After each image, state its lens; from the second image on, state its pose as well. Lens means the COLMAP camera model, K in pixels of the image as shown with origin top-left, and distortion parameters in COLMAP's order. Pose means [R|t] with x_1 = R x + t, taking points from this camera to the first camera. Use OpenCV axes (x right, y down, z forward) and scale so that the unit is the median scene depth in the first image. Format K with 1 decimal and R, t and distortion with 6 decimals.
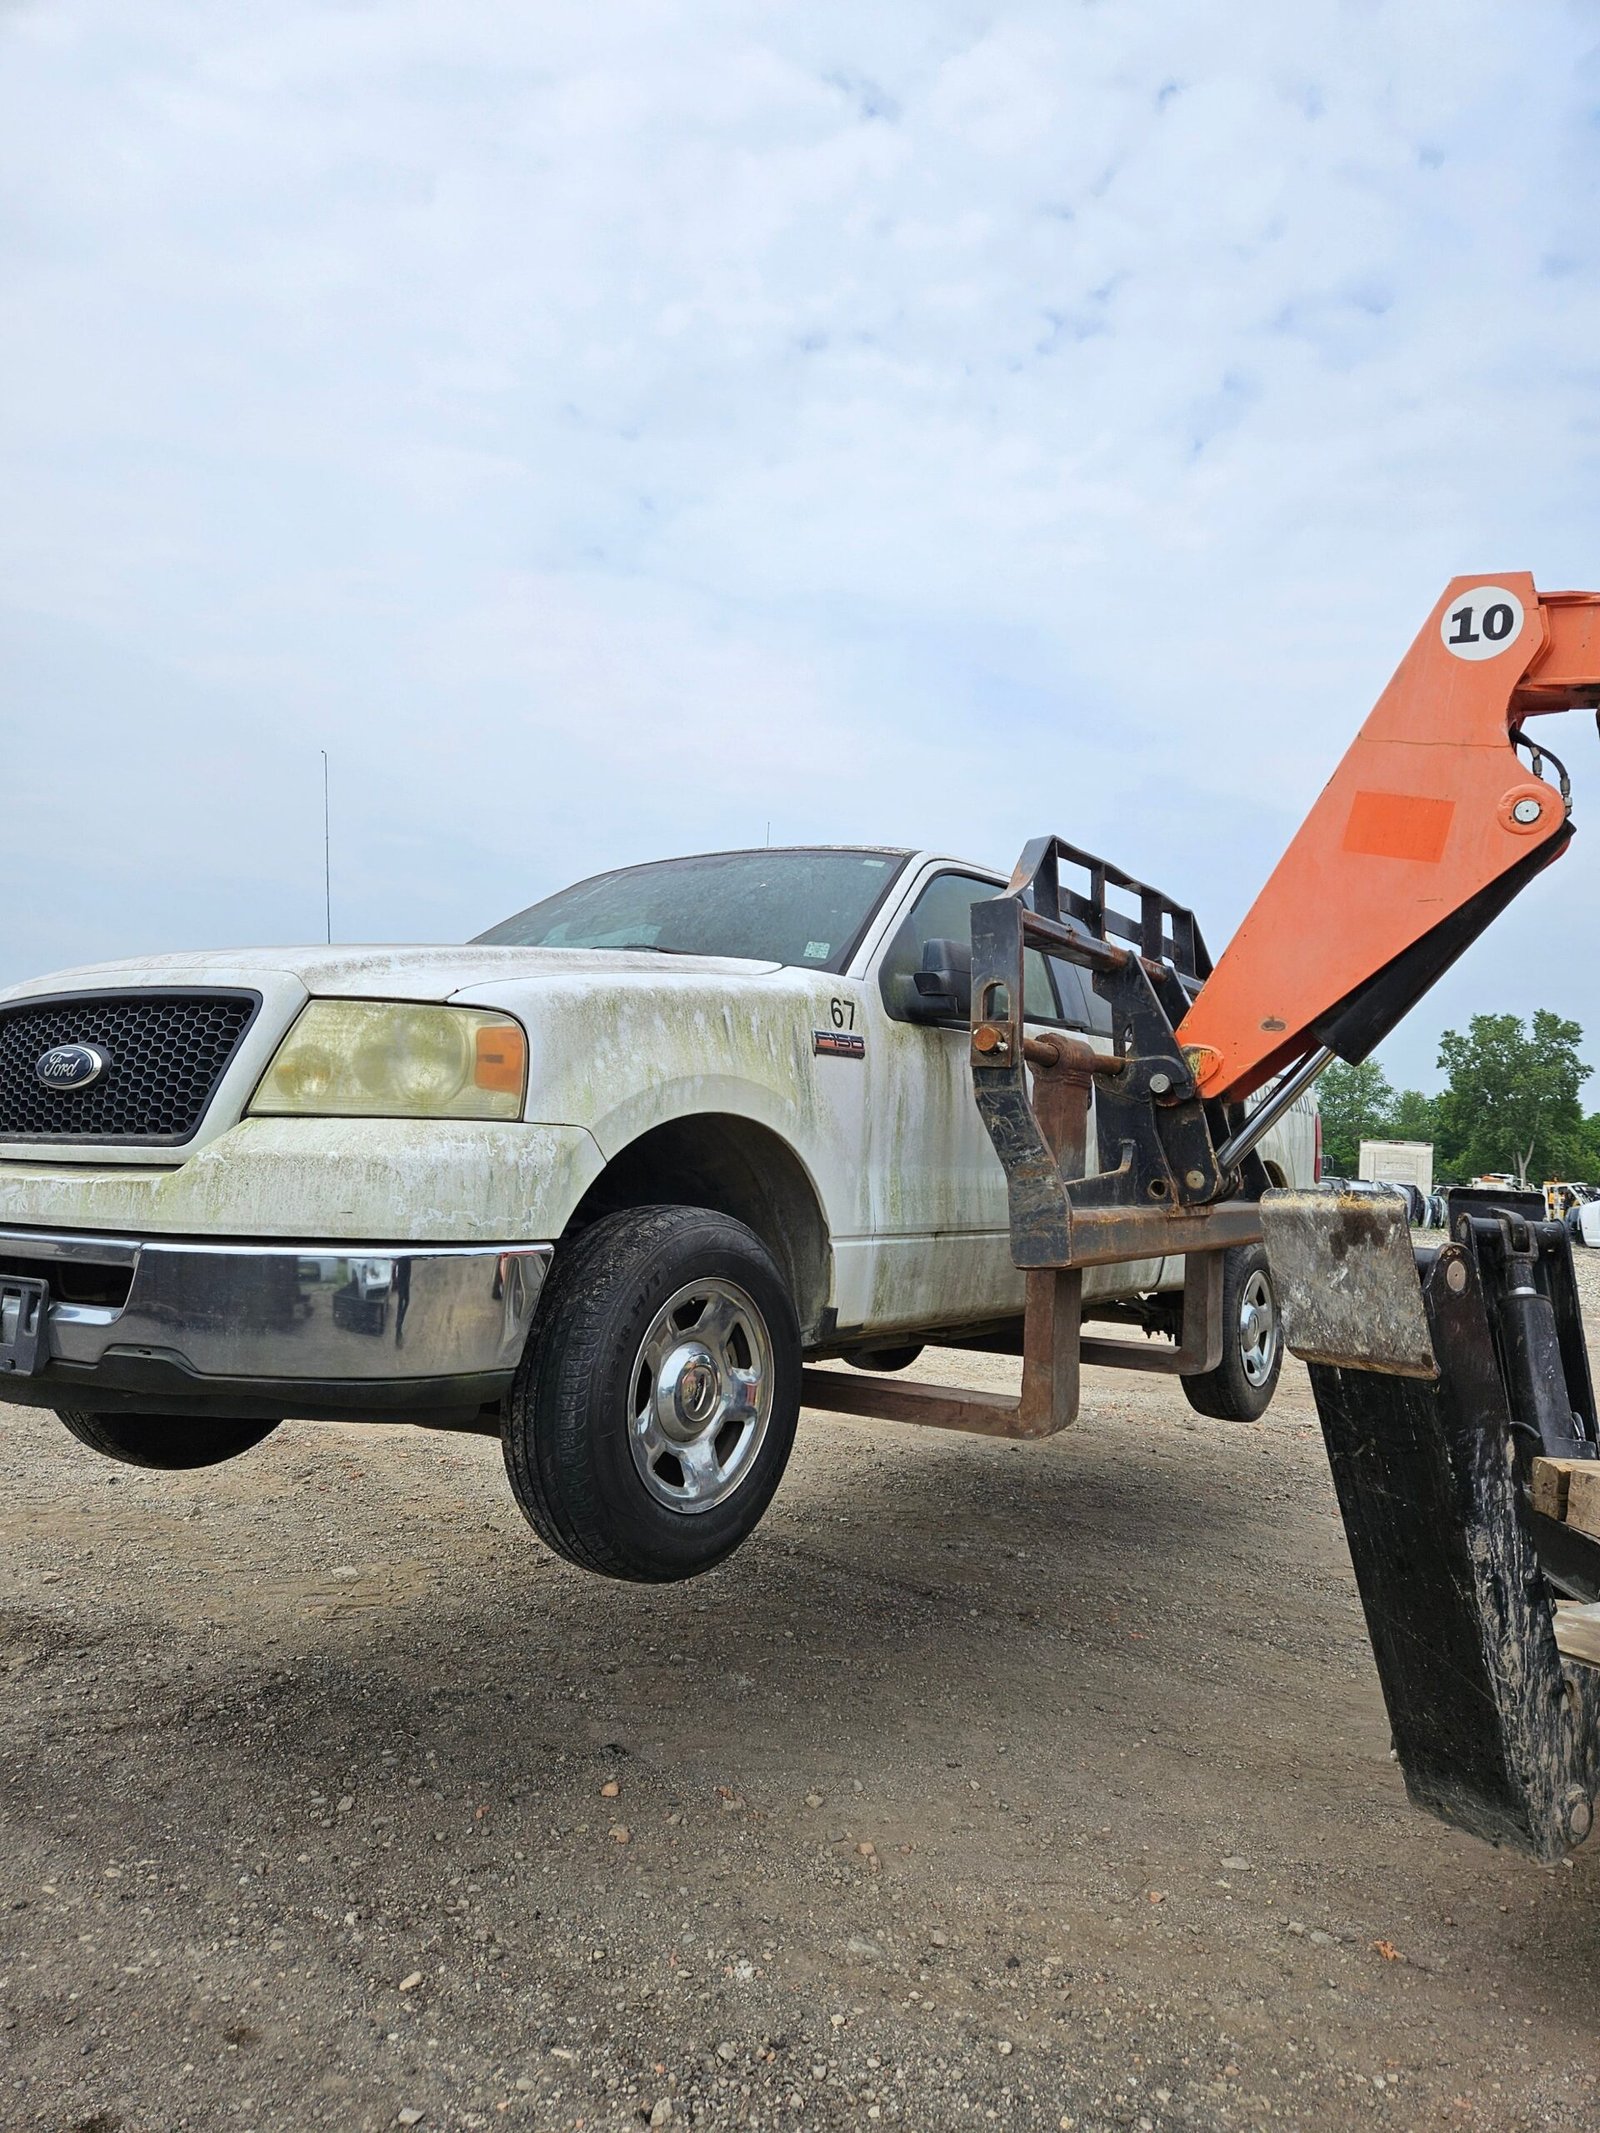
lens RADIAL K [[1446.3, 0, 803.5], [0, 1446.3, 1072.3], [0, 0, 1]] dist [0.076247, -0.061244]
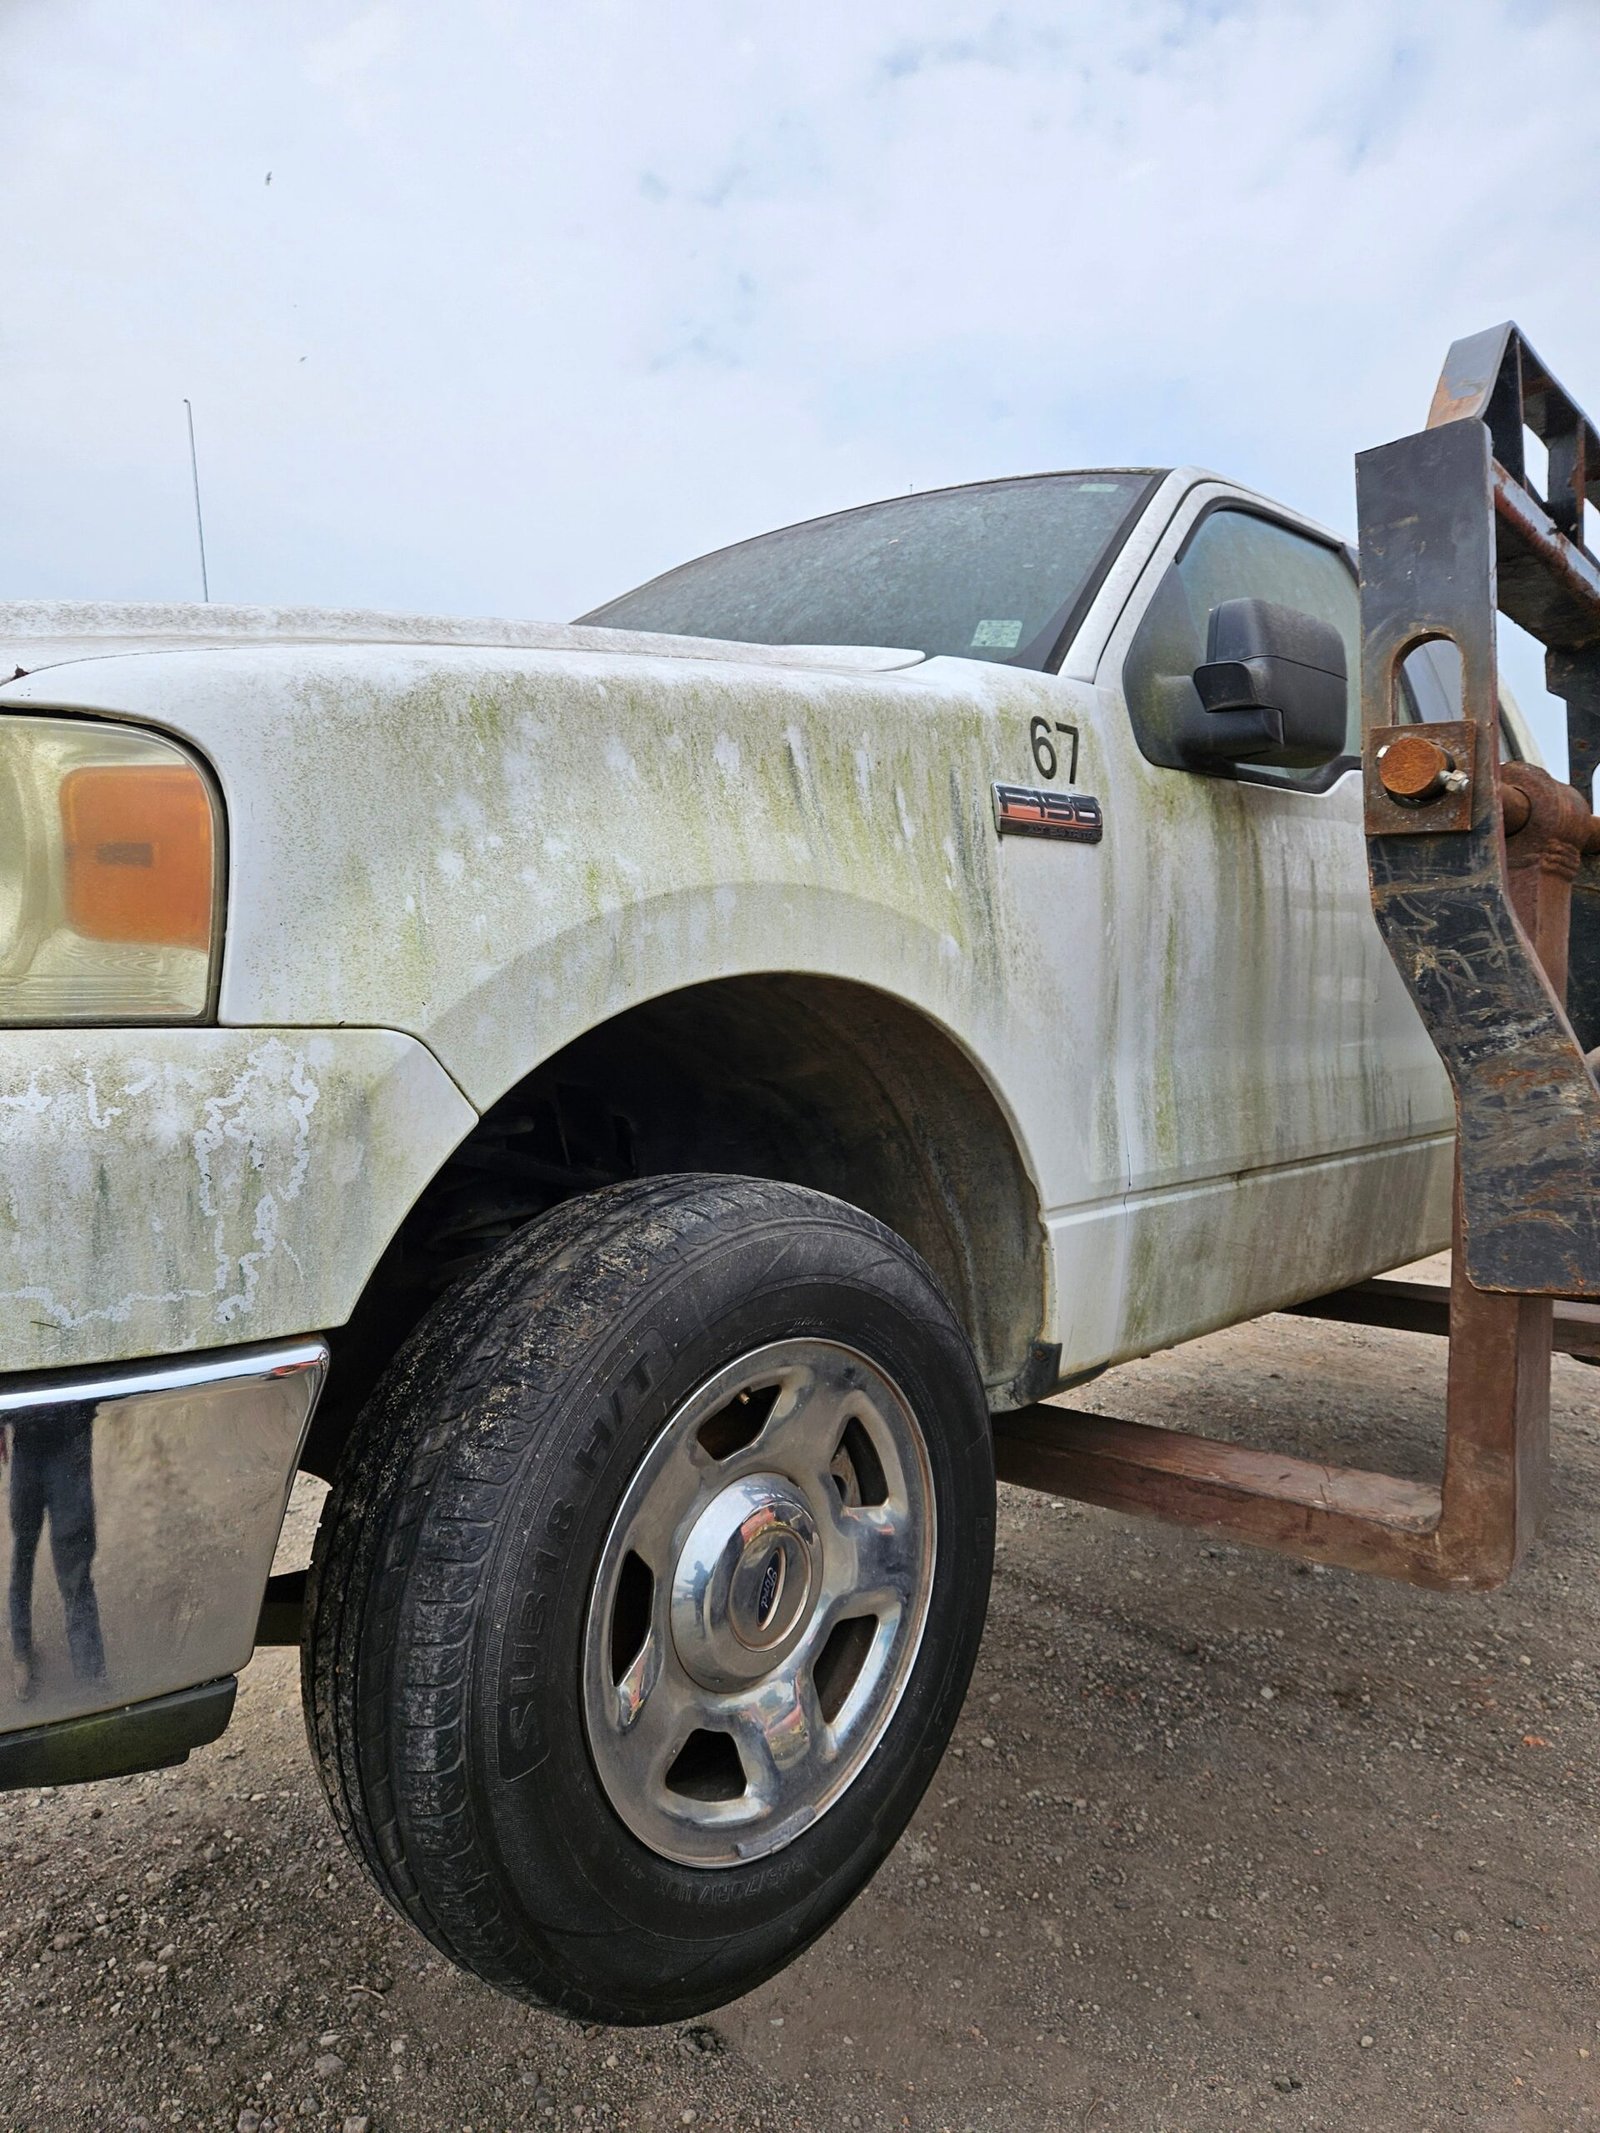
lens RADIAL K [[1399.9, 0, 808.1], [0, 1399.9, 1098.9], [0, 0, 1]] dist [0.086302, -0.070604]
pose [[0.991207, -0.033348, -0.128052, 0.001824], [0.049661, 0.990735, 0.126402, 0.011933], [0.122651, -0.131650, 0.983679, 0.538448]]
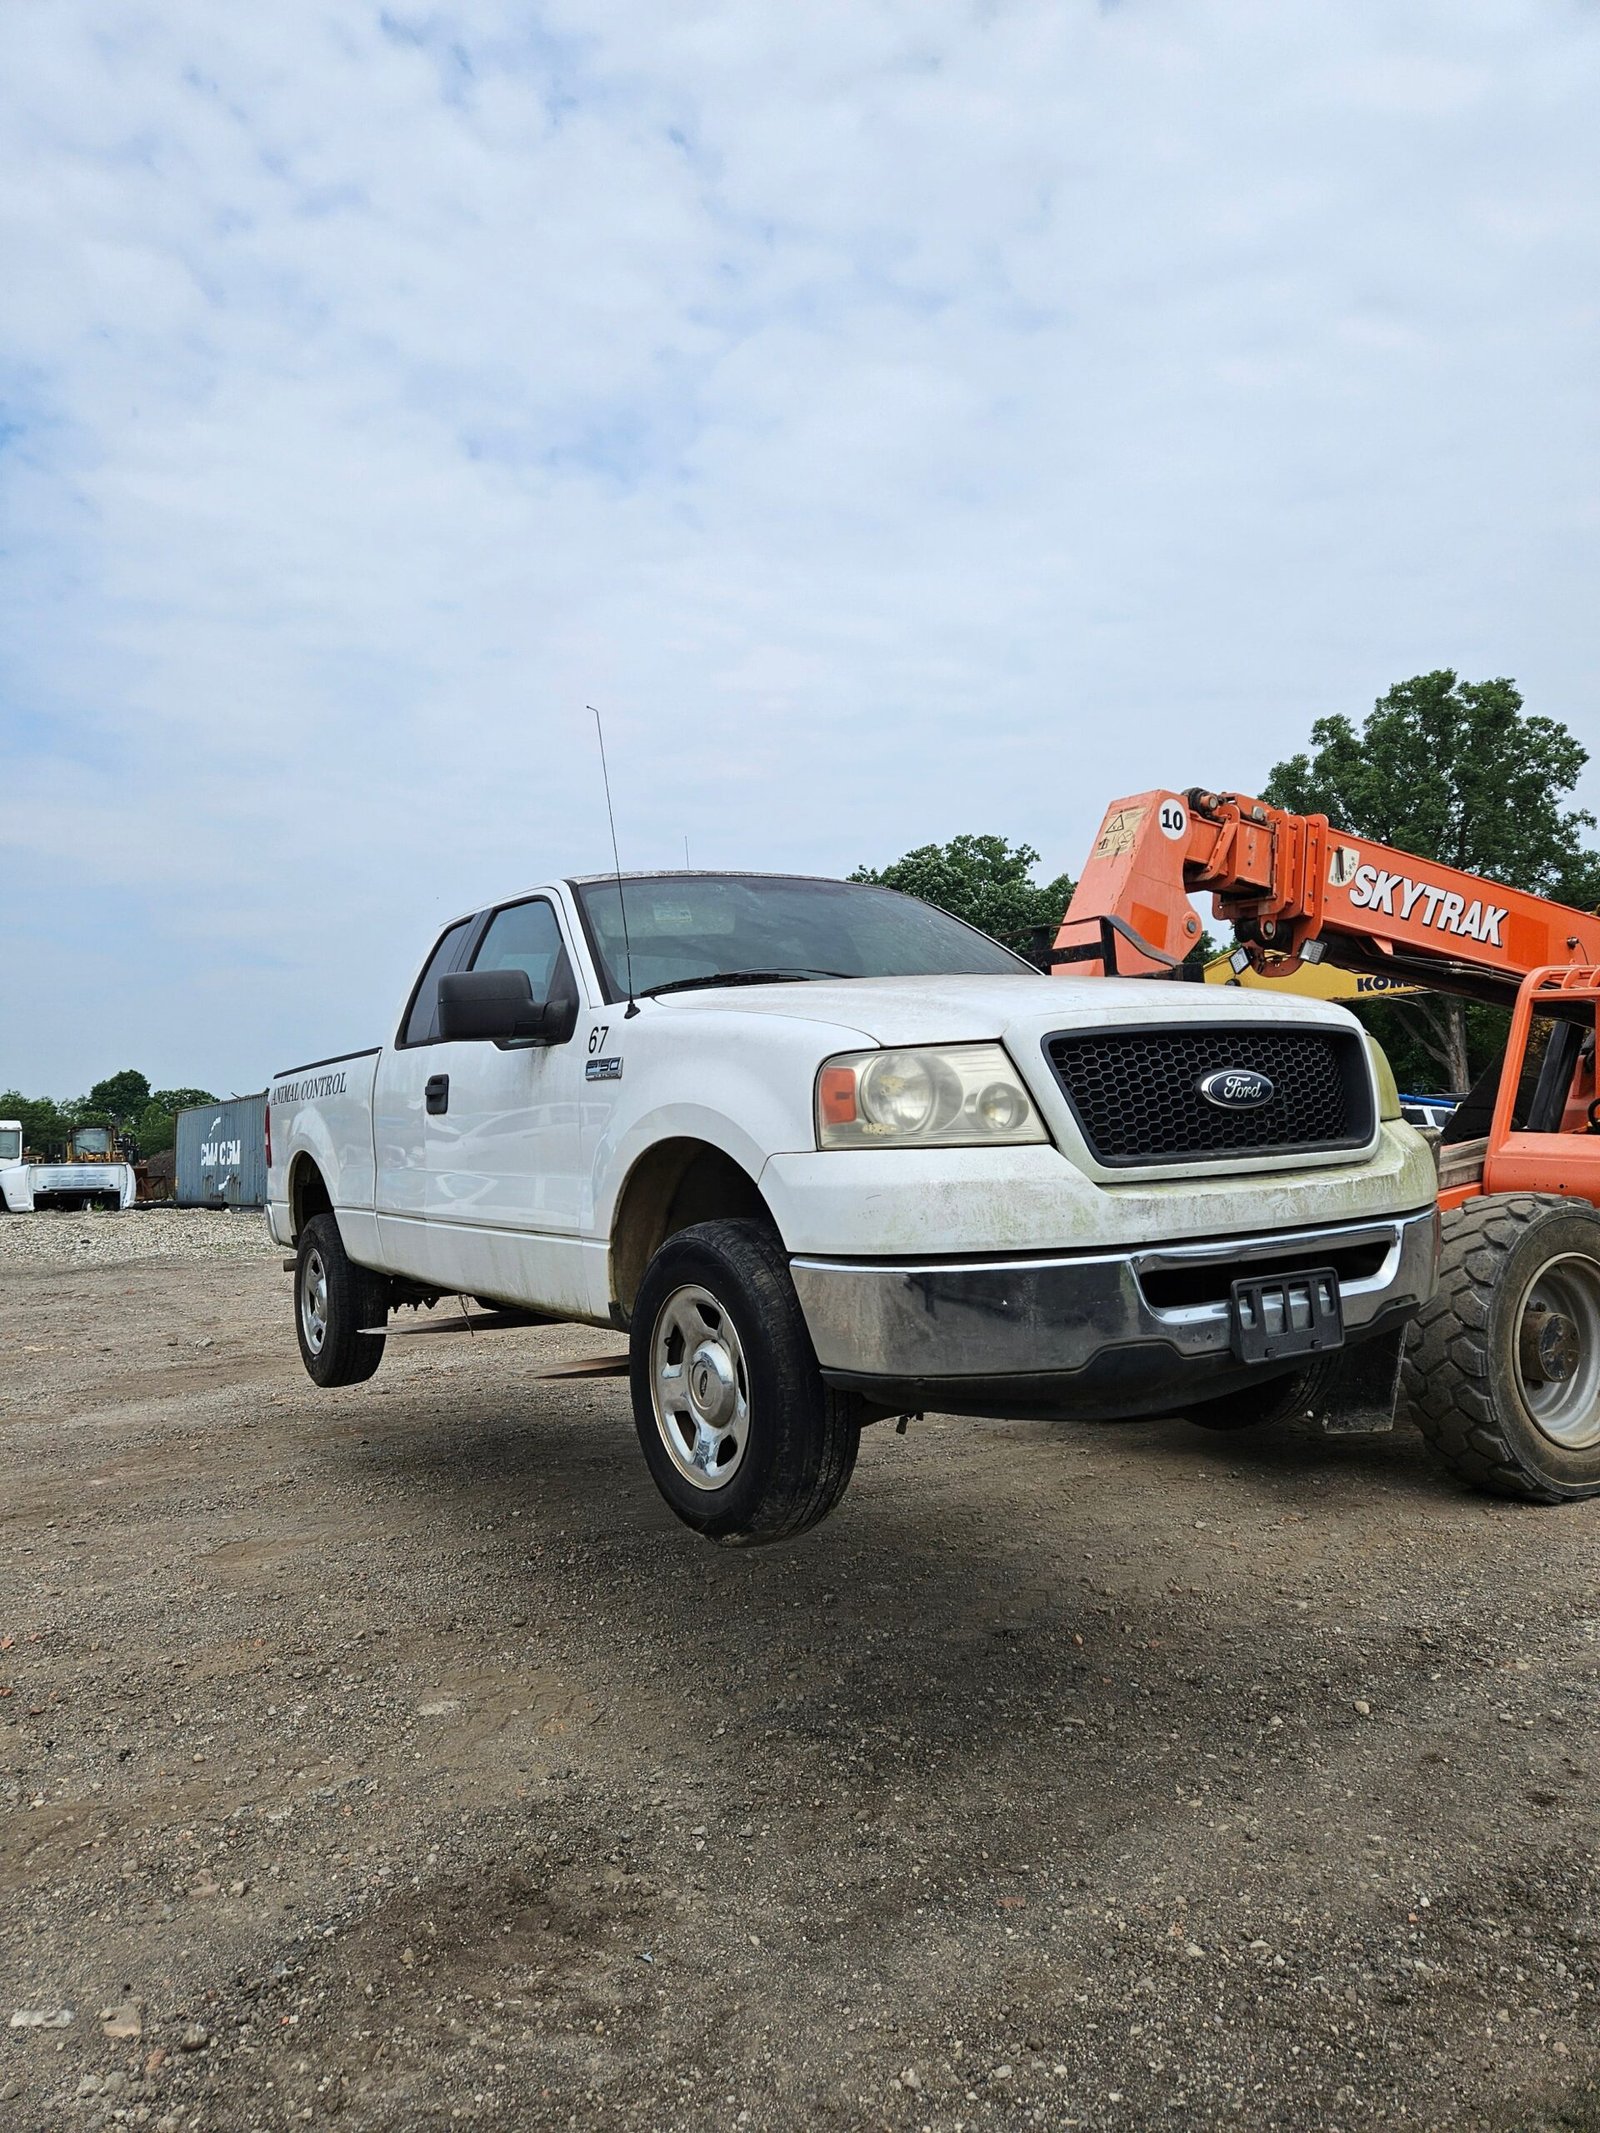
lens RADIAL K [[1446.9, 0, 792.5], [0, 1446.9, 1056.8], [0, 0, 1]] dist [0.090377, -0.092469]
pose [[0.386258, -0.016395, 0.922245, -1.490774], [0.004040, 0.999863, 0.016083, -0.044058], [-0.922382, -0.002486, 0.386271, 0.785050]]
